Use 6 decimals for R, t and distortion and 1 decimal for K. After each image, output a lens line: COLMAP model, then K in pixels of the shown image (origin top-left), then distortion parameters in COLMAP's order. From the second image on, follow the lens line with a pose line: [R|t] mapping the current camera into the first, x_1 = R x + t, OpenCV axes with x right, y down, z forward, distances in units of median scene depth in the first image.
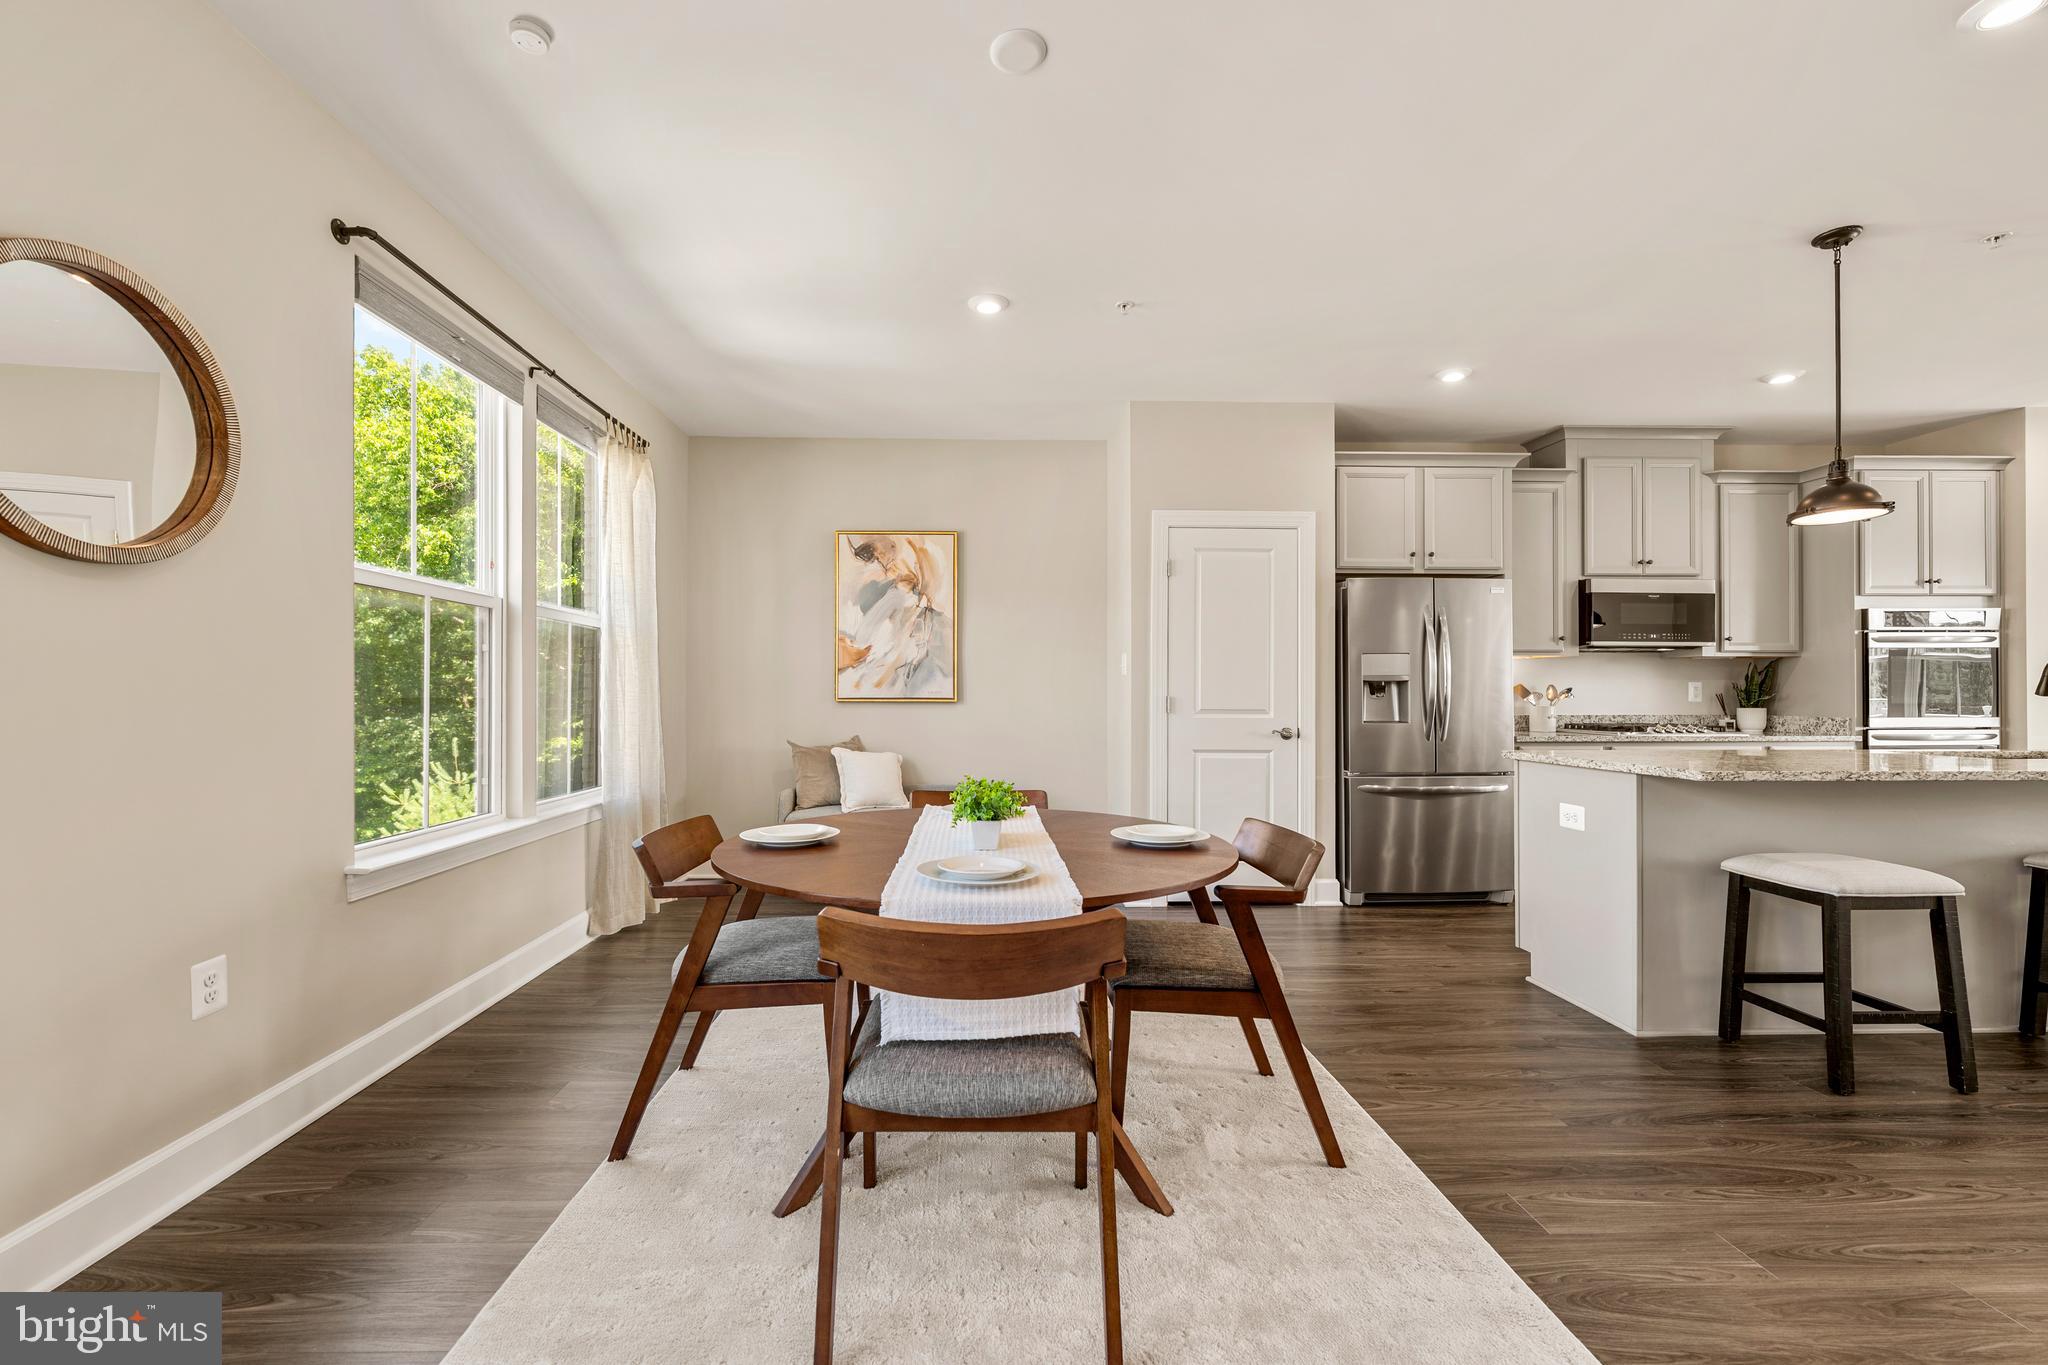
lens RADIAL K [[817.8, 0, 1024.0], [0, 817.8, 682.5], [0, 0, 1]] dist [0.000535, 0.000068]
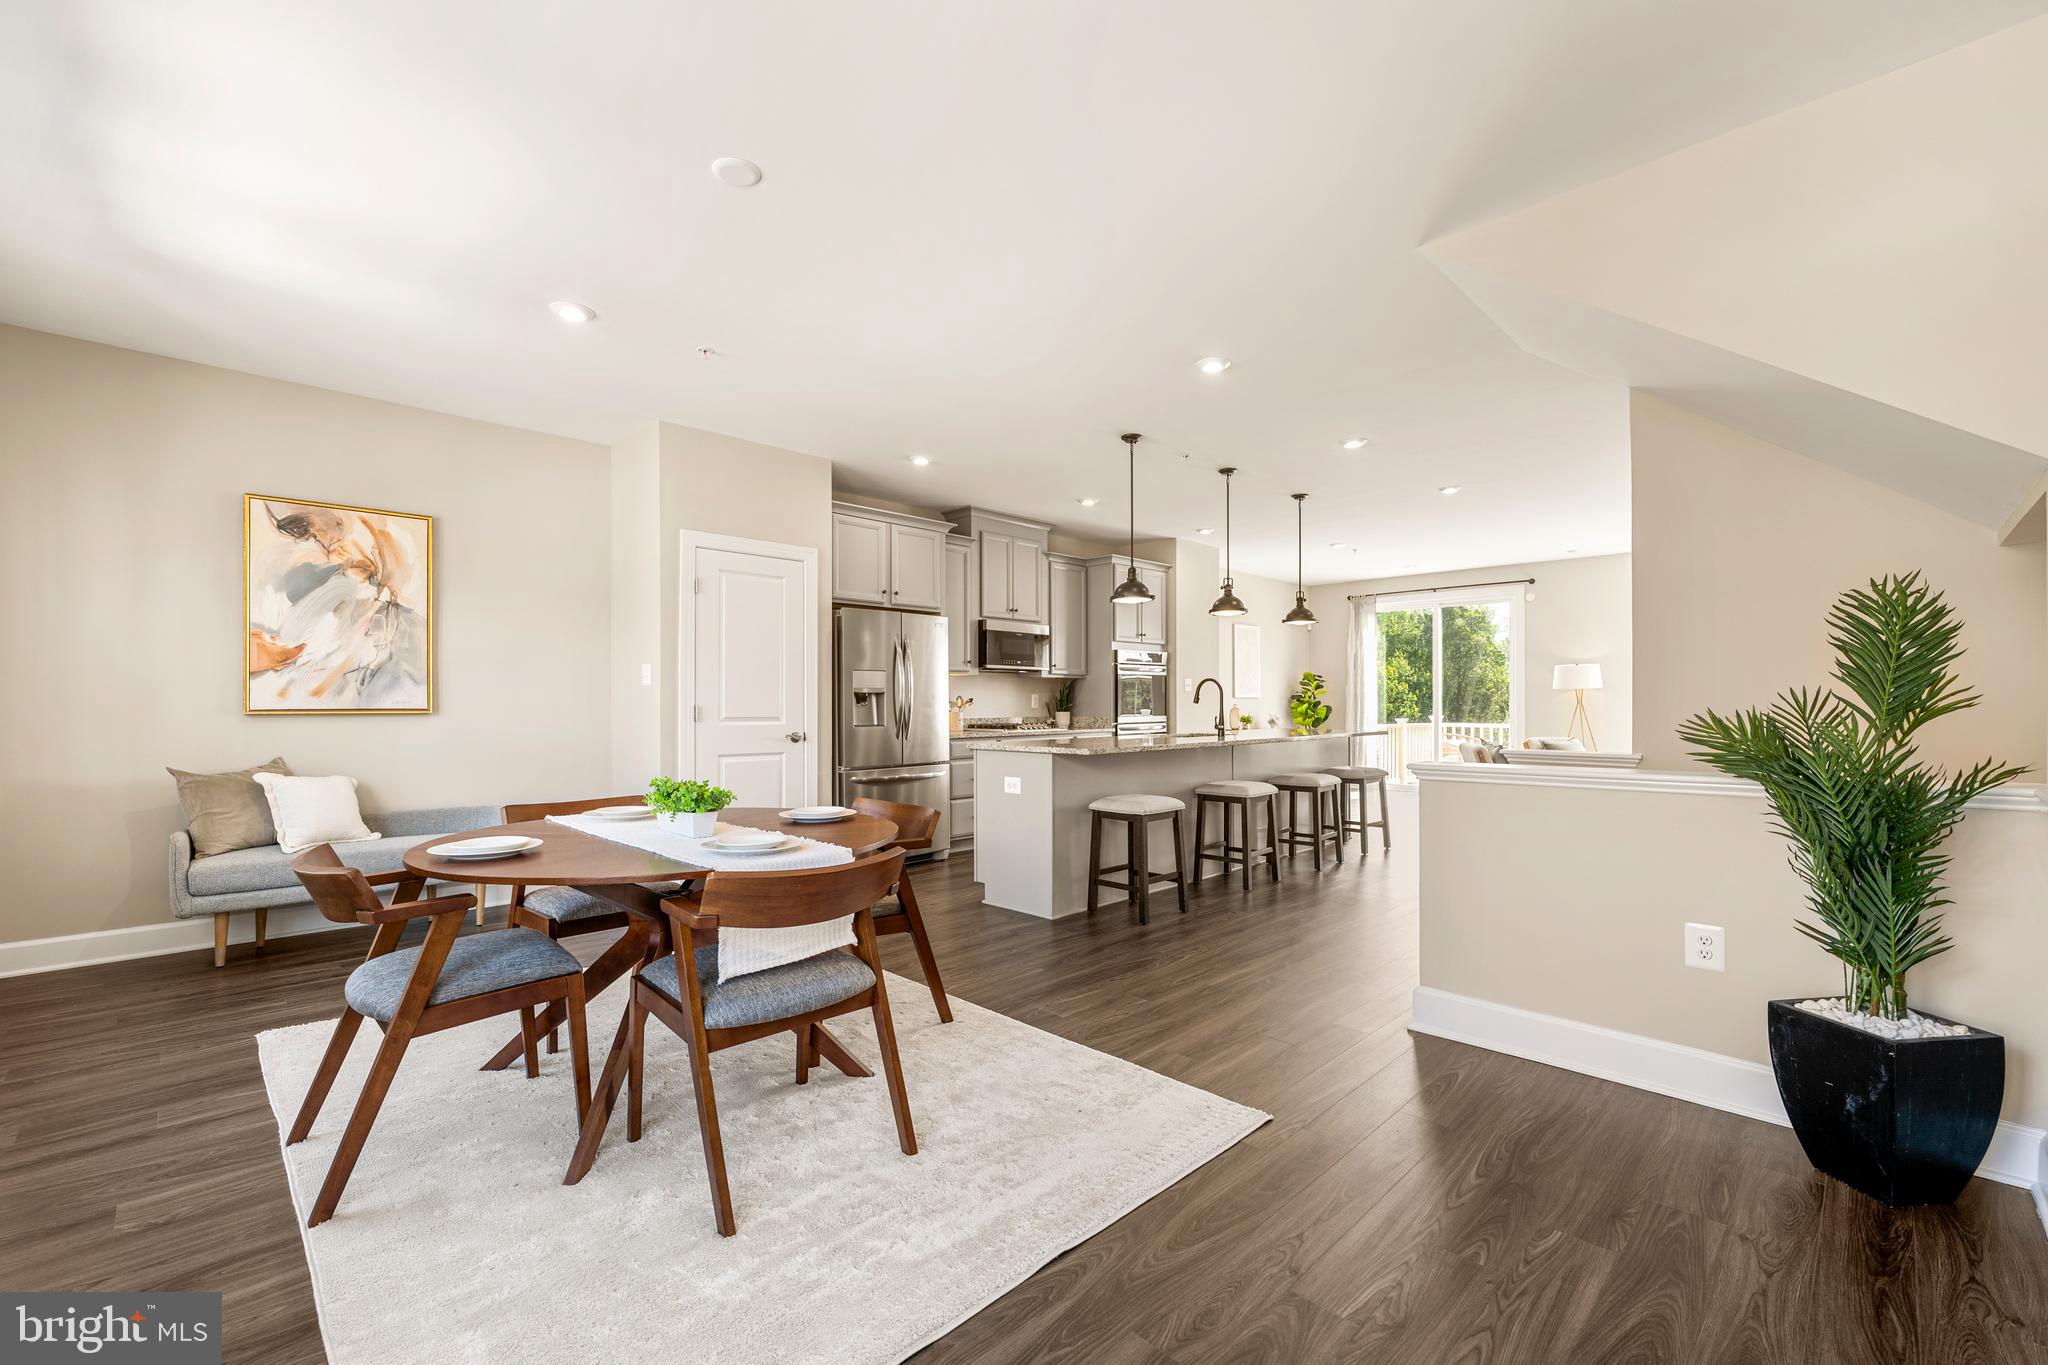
lens RADIAL K [[873.7, 0, 1018.9], [0, 873.7, 685.8], [0, 0, 1]] dist [0.000047, 0.000062]
pose [[0.721791, 0.011345, 0.692018, -0.297621], [-0.007830, 0.999936, -0.008226, -0.002849], [-0.692067, 0.000519, 0.721833, -0.110228]]
